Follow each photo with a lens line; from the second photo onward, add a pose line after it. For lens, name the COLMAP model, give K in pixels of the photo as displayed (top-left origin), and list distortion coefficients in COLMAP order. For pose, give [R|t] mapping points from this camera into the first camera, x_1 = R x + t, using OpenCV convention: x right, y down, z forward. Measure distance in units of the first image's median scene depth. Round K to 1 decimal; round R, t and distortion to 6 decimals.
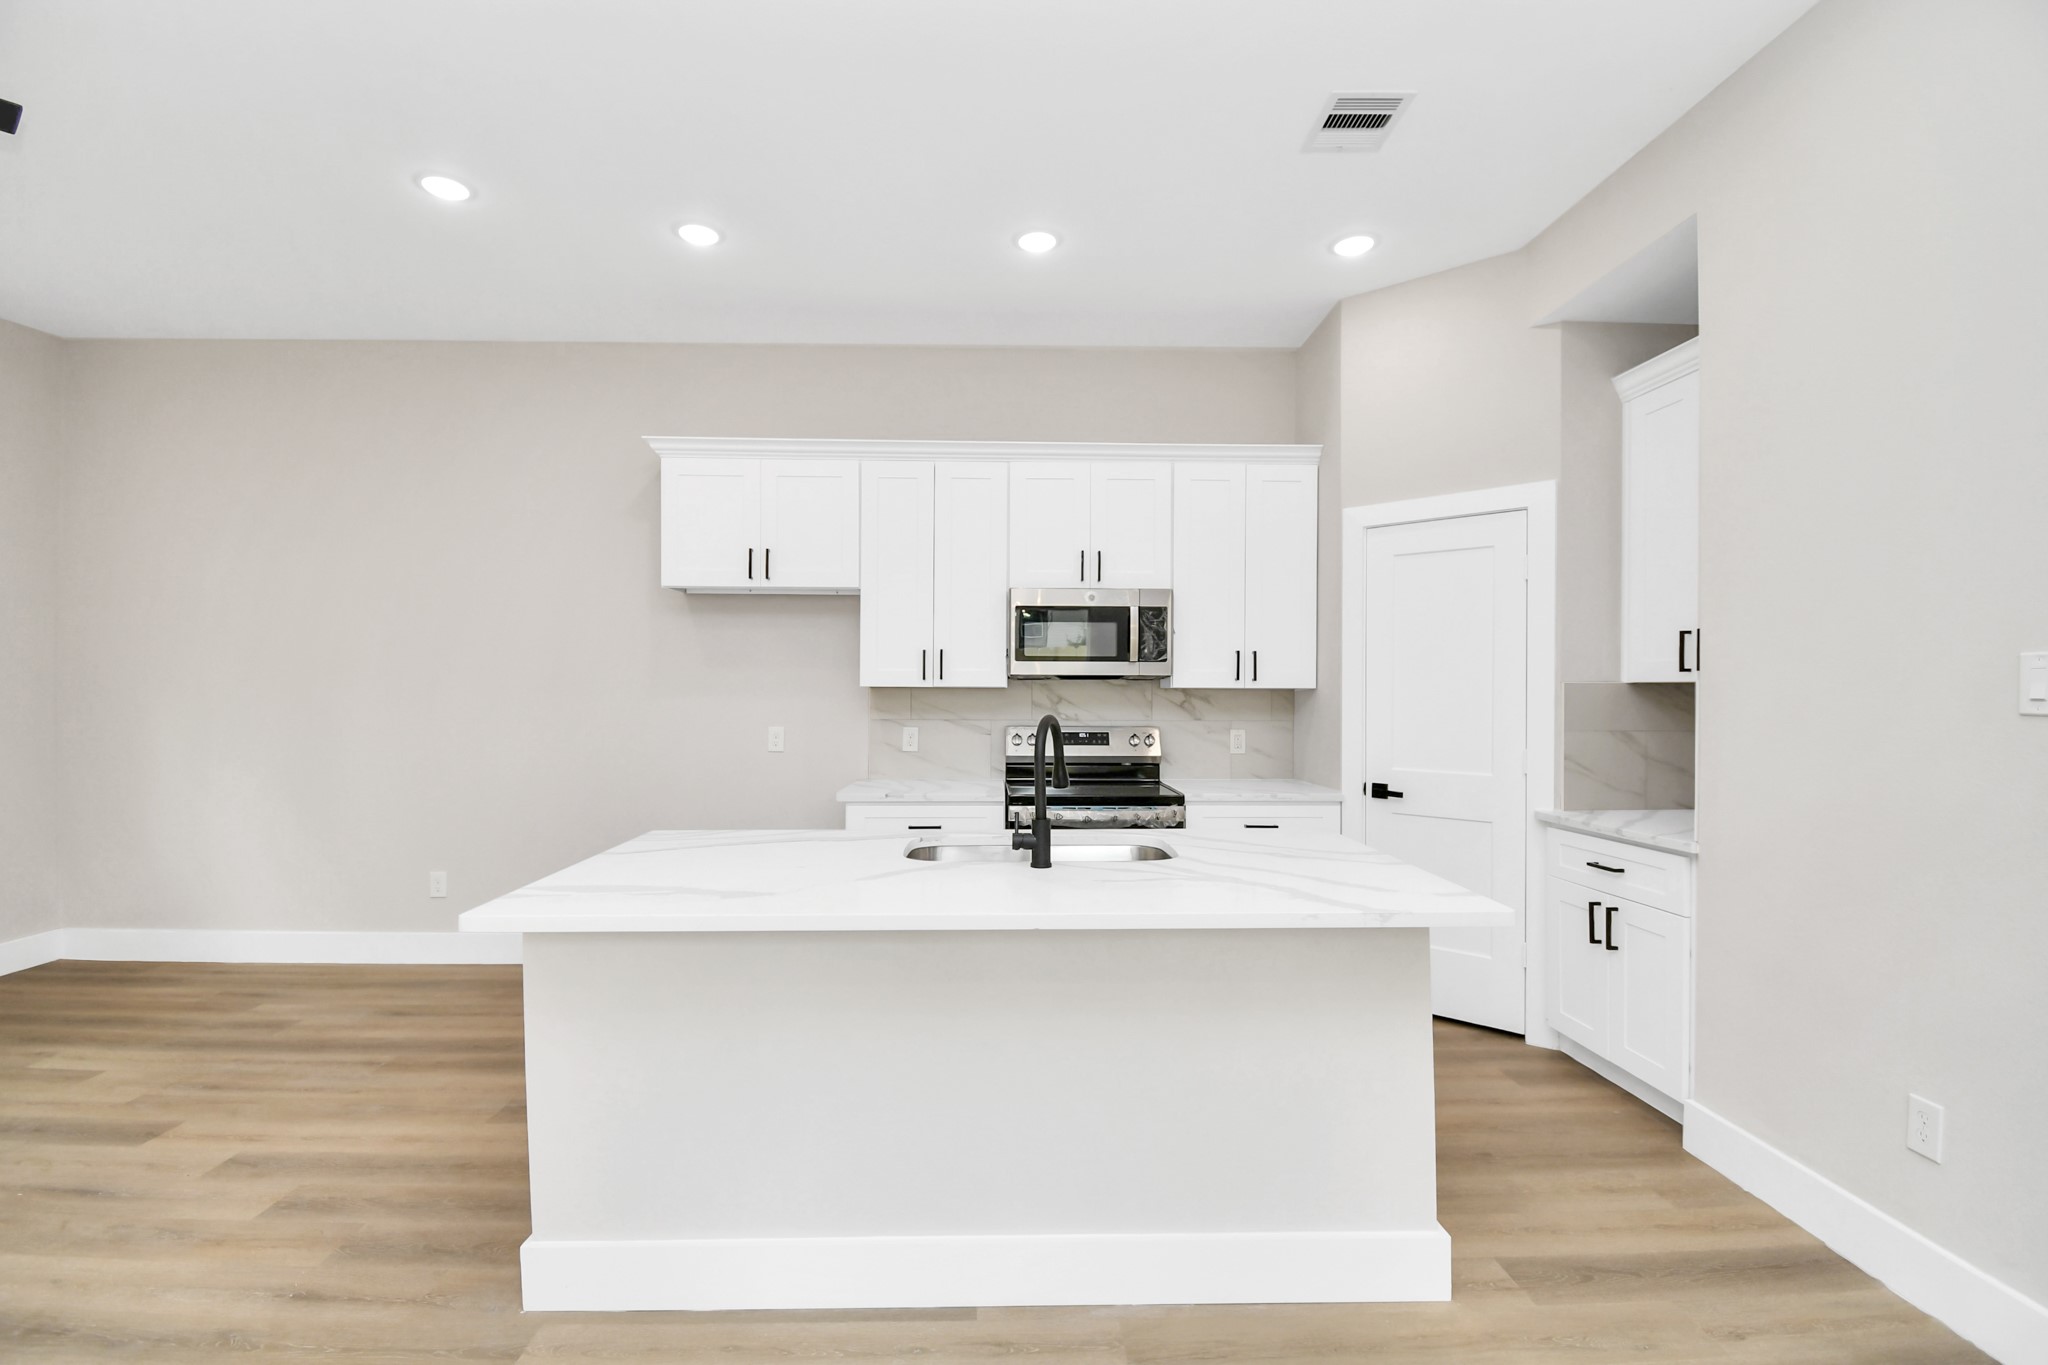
lens RADIAL K [[914.1, 0, 1025.9], [0, 914.1, 688.9], [0, 0, 1]] dist [-0.013084, -0.002847]
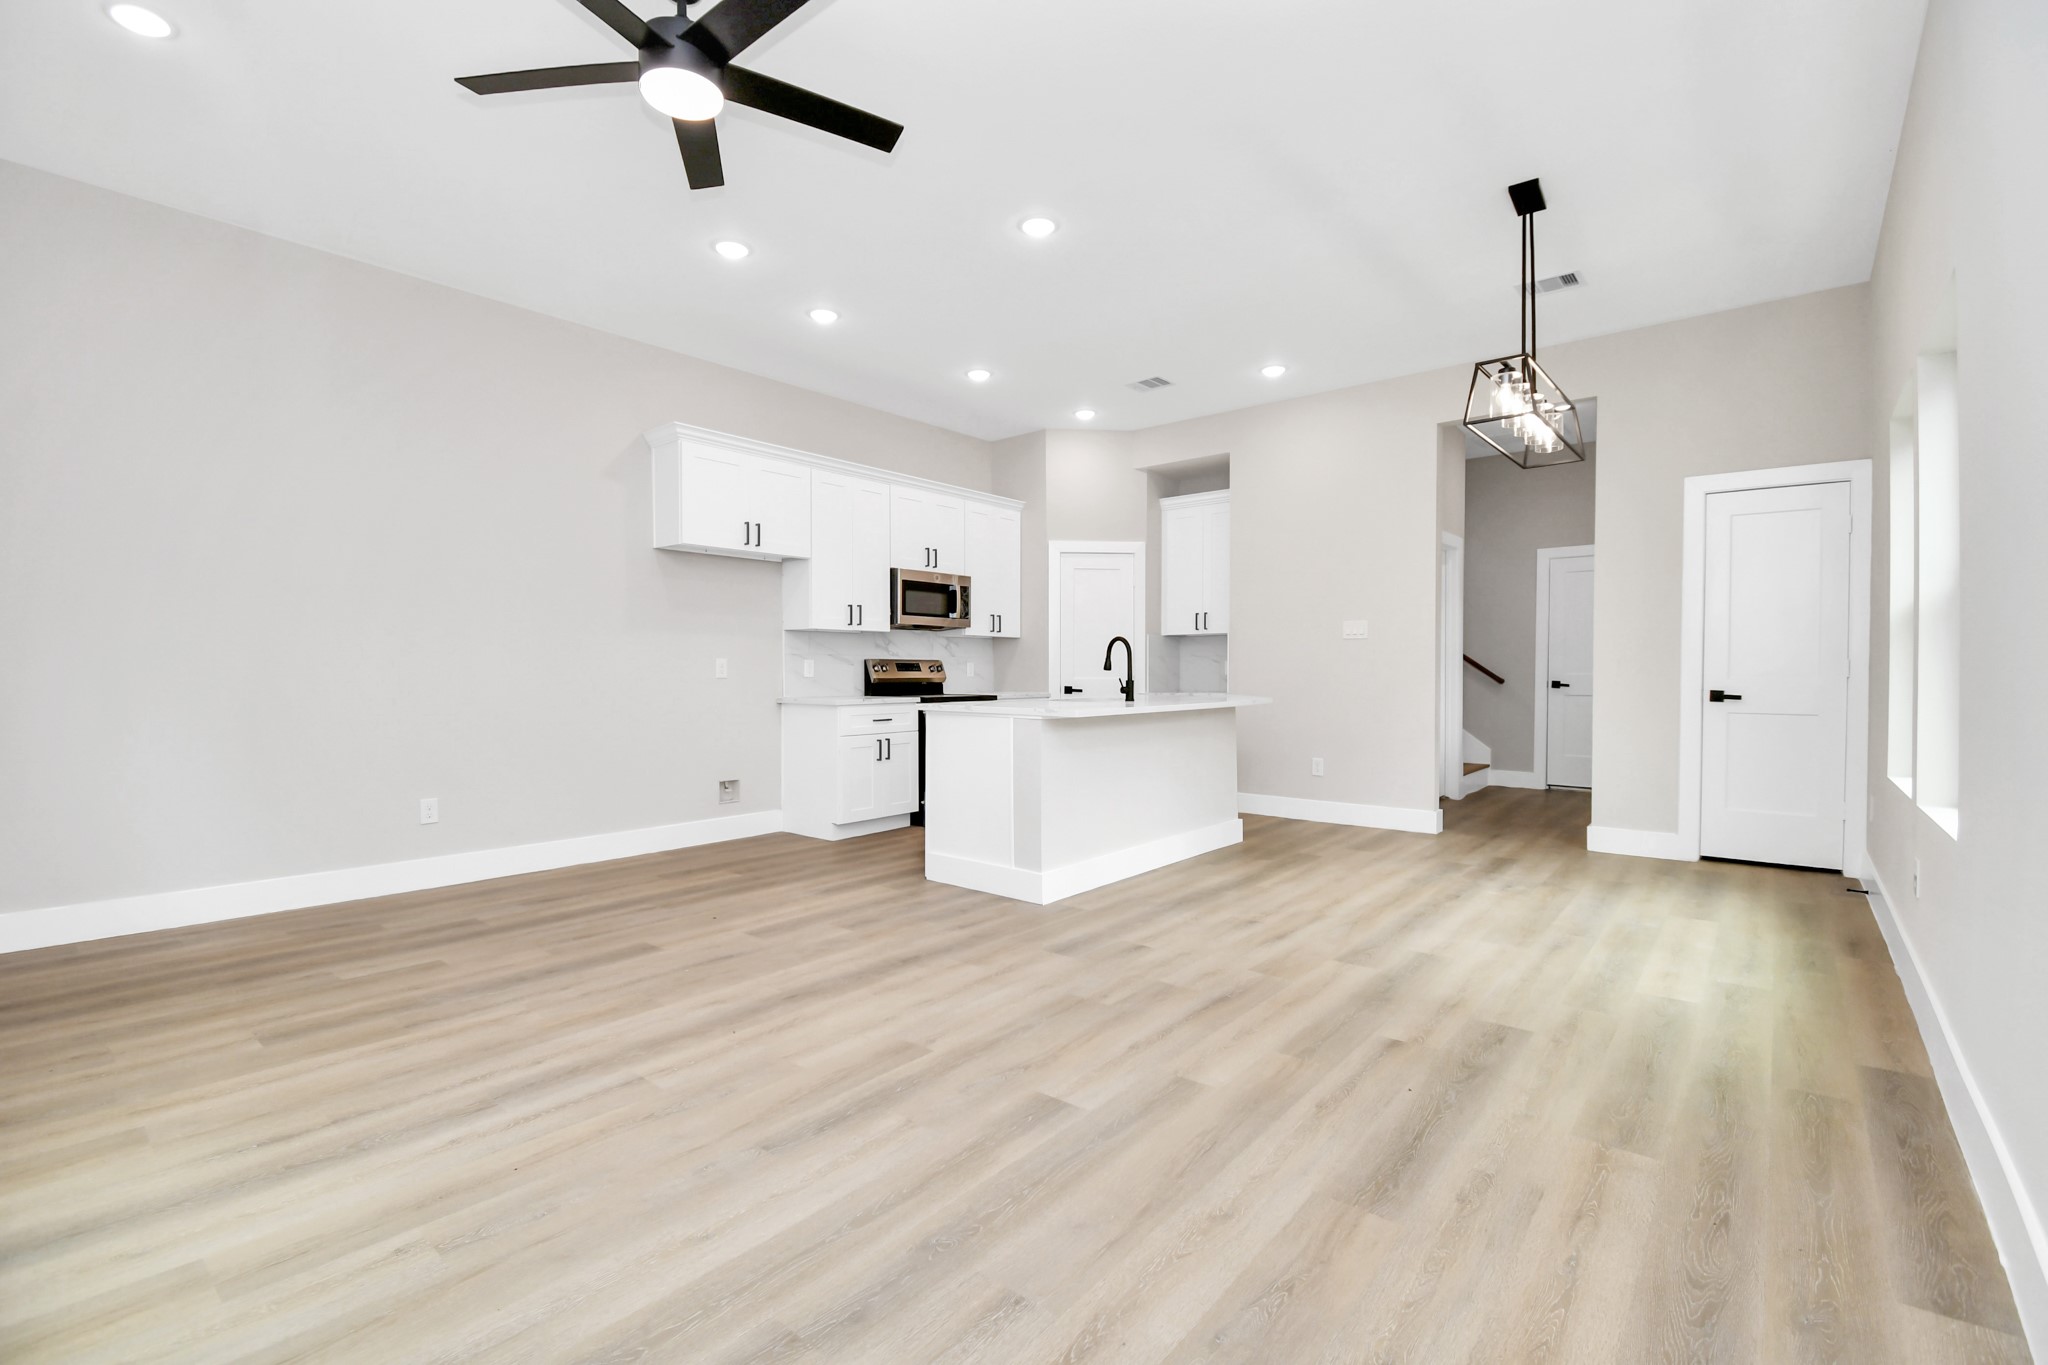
lens RADIAL K [[914.1, 0, 1010.9], [0, 914.1, 681.6], [0, 0, 1]] dist [-0.013084, -0.002847]
pose [[0.659719, -0.011497, 0.751424, -1.122039], [0.001942, 0.999906, 0.013593, 0.066358], [-0.751510, -0.007508, 0.659679, -0.180796]]
